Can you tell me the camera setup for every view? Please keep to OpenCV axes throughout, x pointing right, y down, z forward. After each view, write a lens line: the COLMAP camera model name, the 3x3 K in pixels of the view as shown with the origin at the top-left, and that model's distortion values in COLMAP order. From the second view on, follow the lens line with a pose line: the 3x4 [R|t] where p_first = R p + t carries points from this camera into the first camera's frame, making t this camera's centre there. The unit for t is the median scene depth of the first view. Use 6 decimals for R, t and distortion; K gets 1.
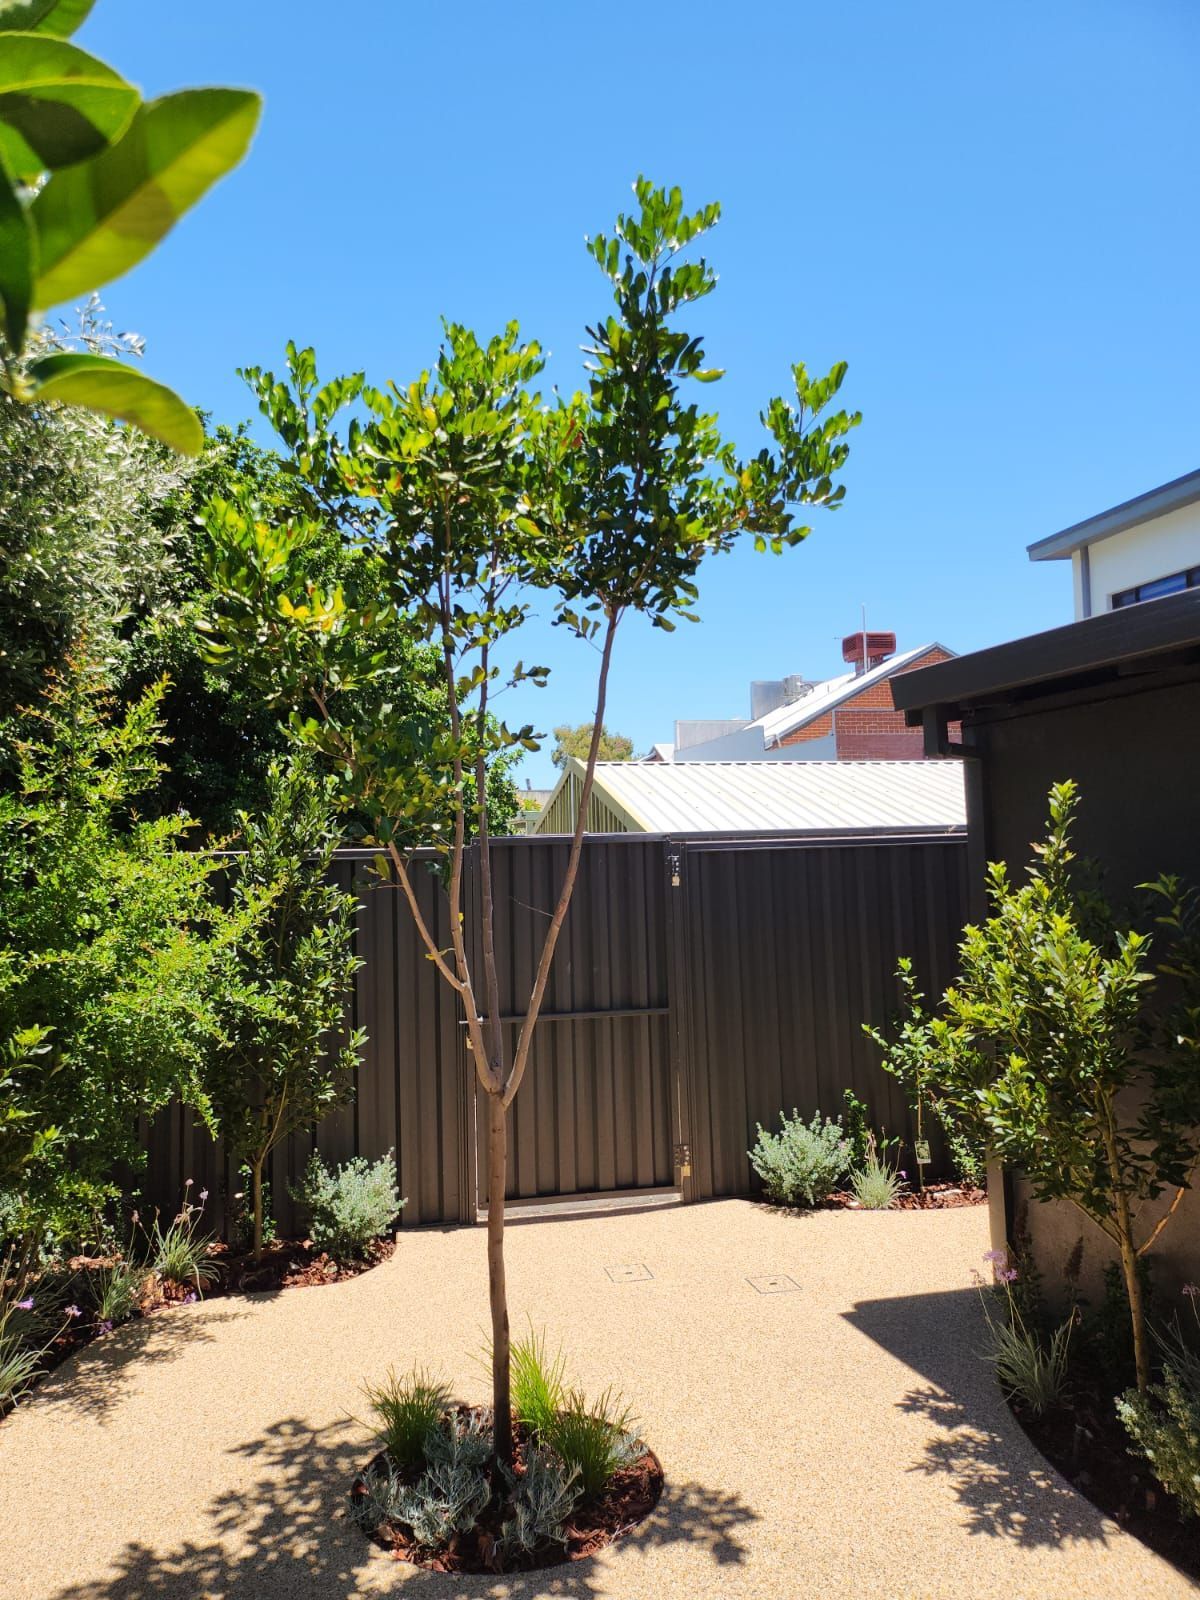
lens RADIAL K [[1101.0, 0, 564.0], [0, 1101.0, 797.8], [0, 0, 1]] dist [0.065349, 0.001295]
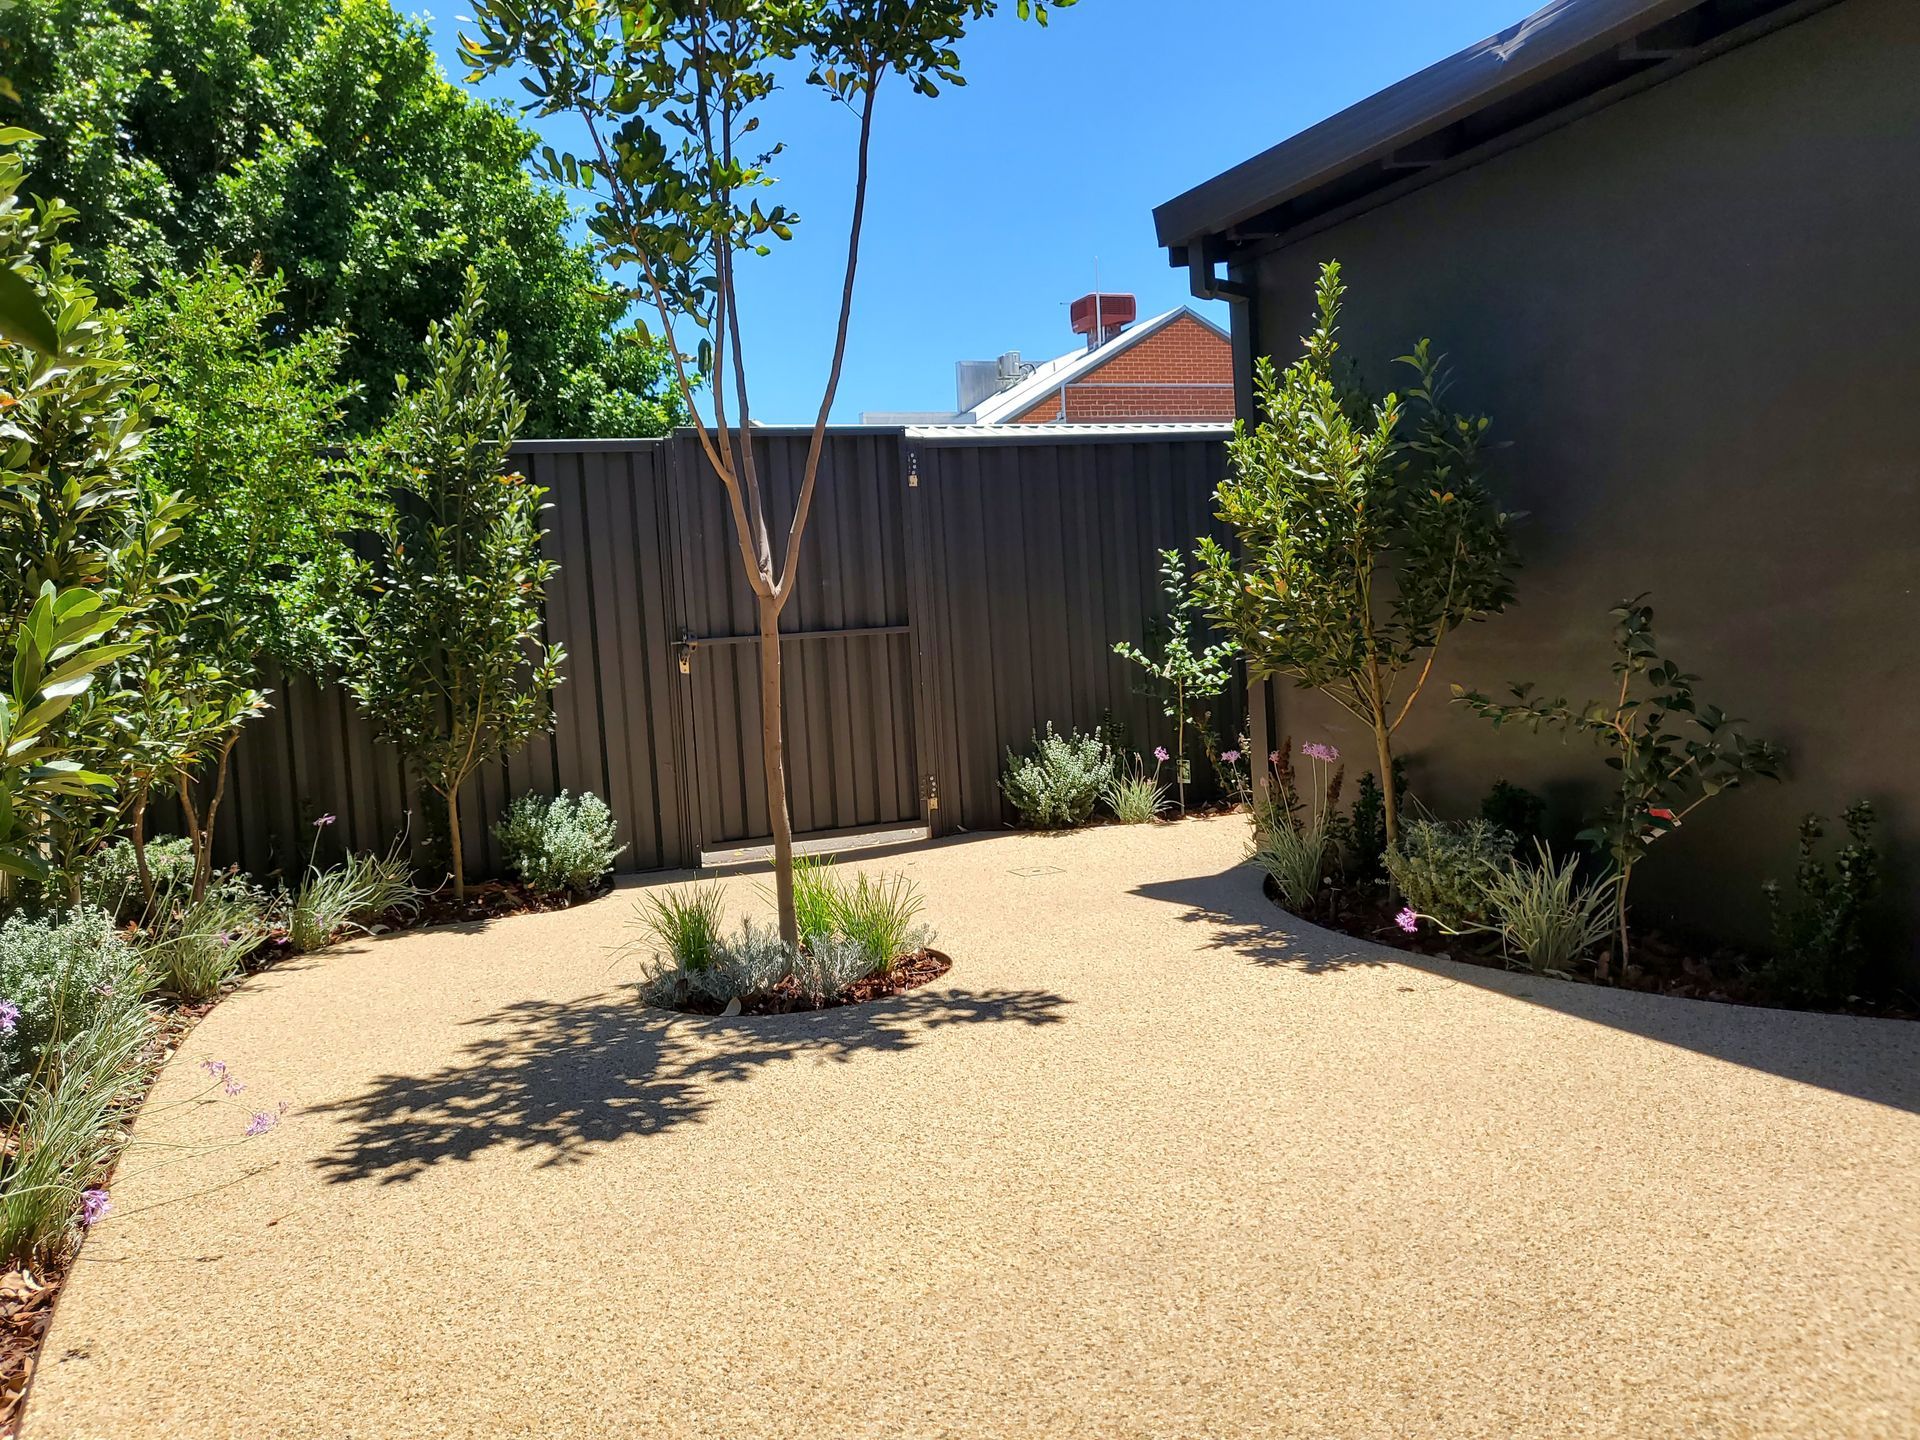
lens RADIAL K [[1449.5, 0, 960.0], [0, 1449.5, 720.0], [0, 0, 1]] dist [-0.001238, 0.000457]
pose [[0.984918, -0.045303, 0.166983, -0.067901], [0.024292, 0.991760, 0.125789, 0.134706], [-0.171306, -0.119836, 0.977903, -0.156865]]
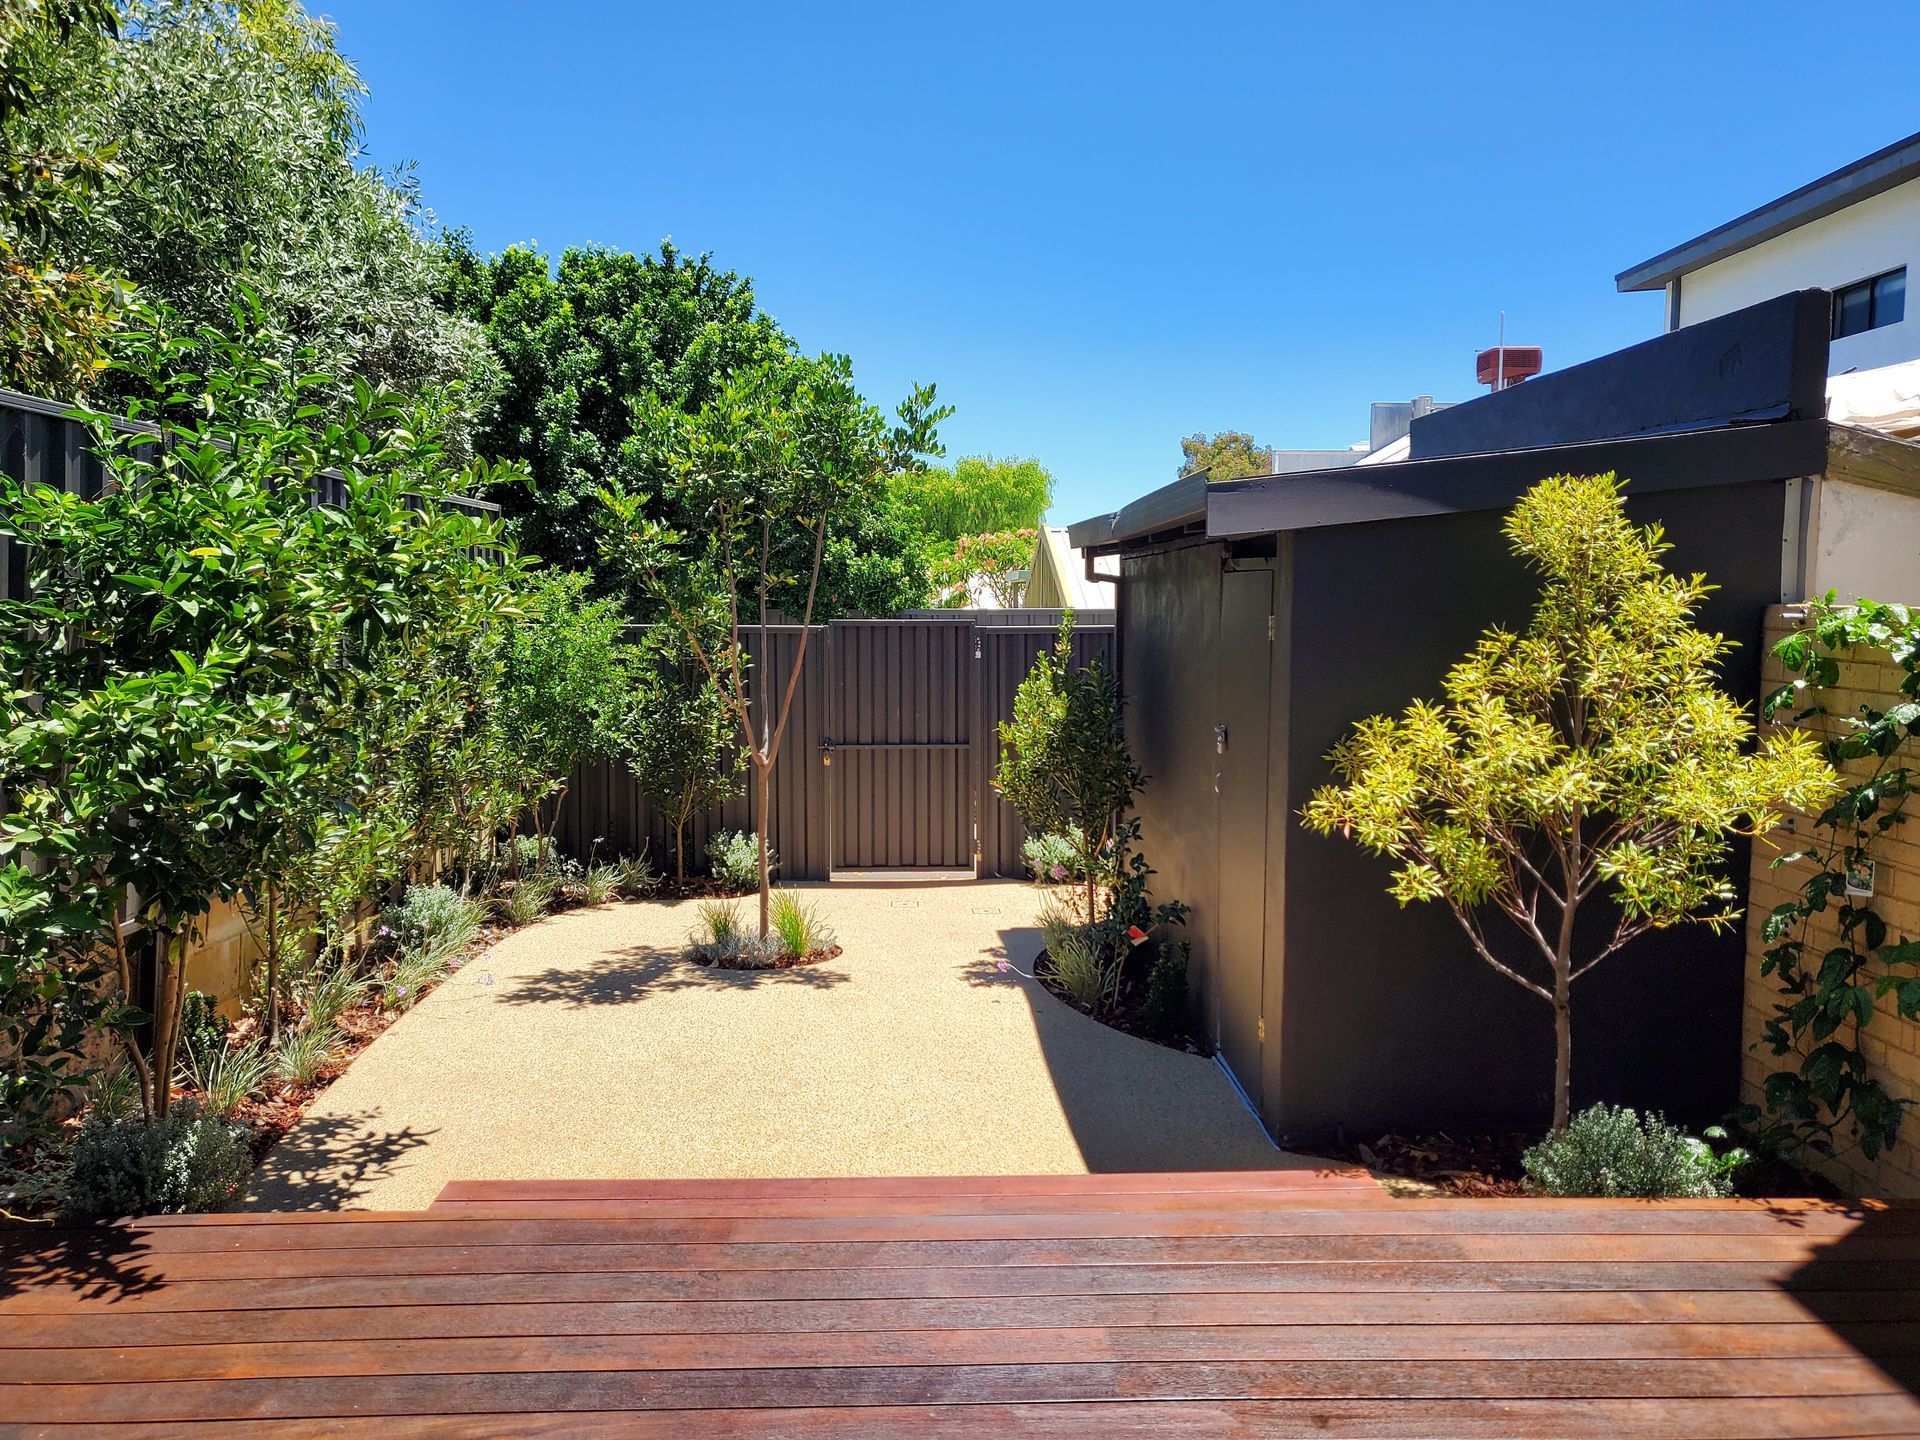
lens RADIAL K [[1400.2, 0, 960.0], [0, 1400.2, 720.0], [0, 0, 1]] dist [0.003466, 0.006005]
pose [[0.985466, 0.039405, -0.165238, 0.418493], [-0.016365, 0.990222, 0.138541, -0.095756], [0.169081, -0.133823, 0.976475, -0.809708]]
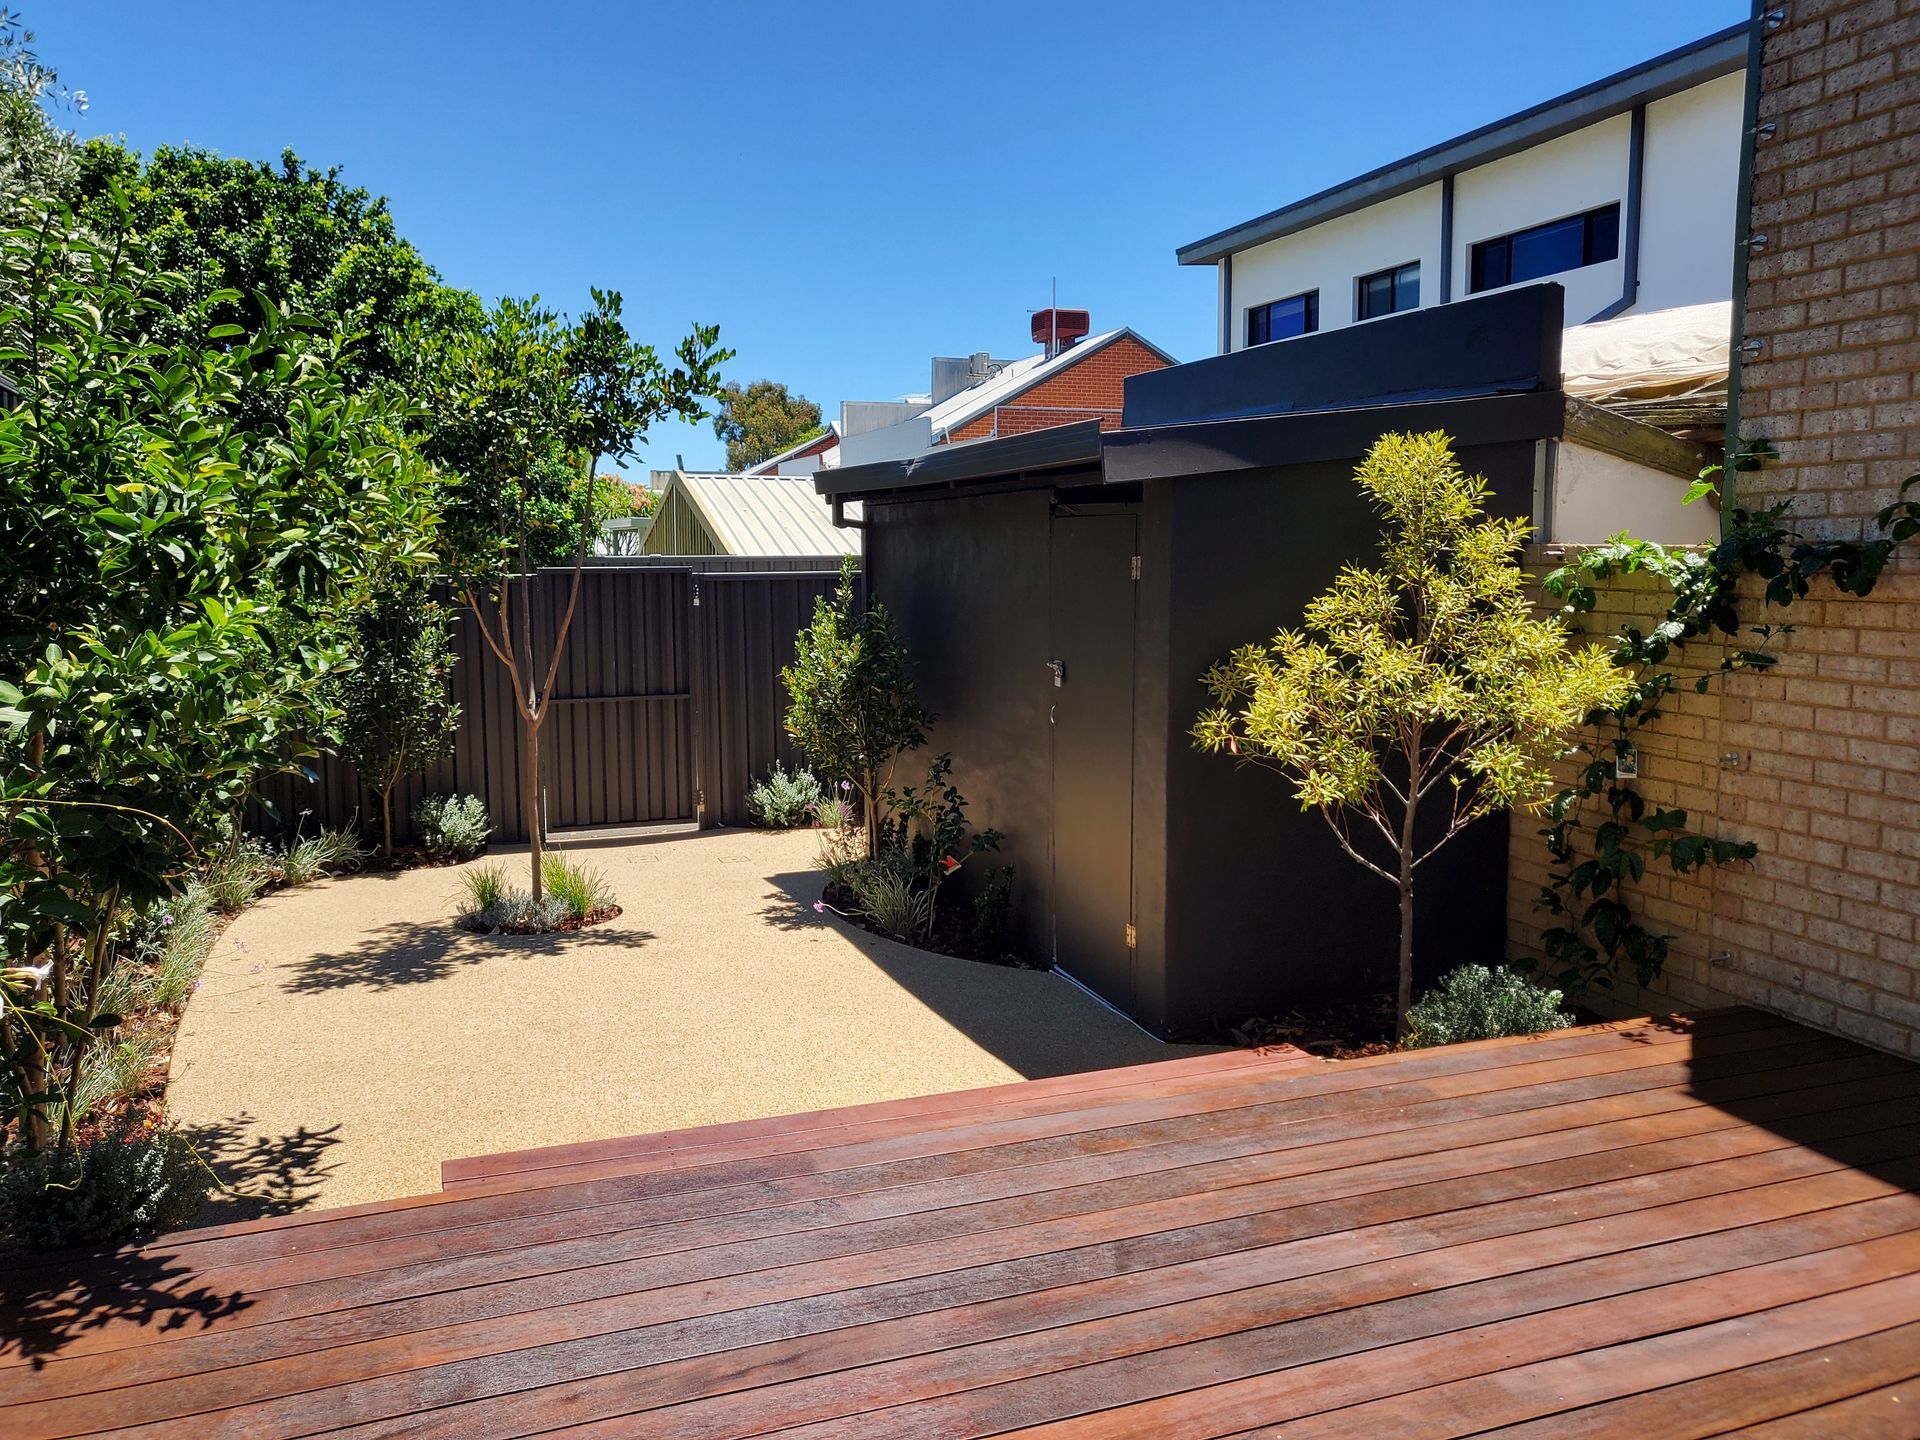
lens RADIAL K [[1413.6, 0, 951.5], [0, 1413.6, 694.2], [0, 0, 1]] dist [-0.011808, 0.038884]
pose [[0.988035, 0.004536, 0.154161, 0.161584], [-0.027541, 0.988690, 0.147426, -0.086526], [-0.151748, -0.149908, 0.976985, -0.850587]]
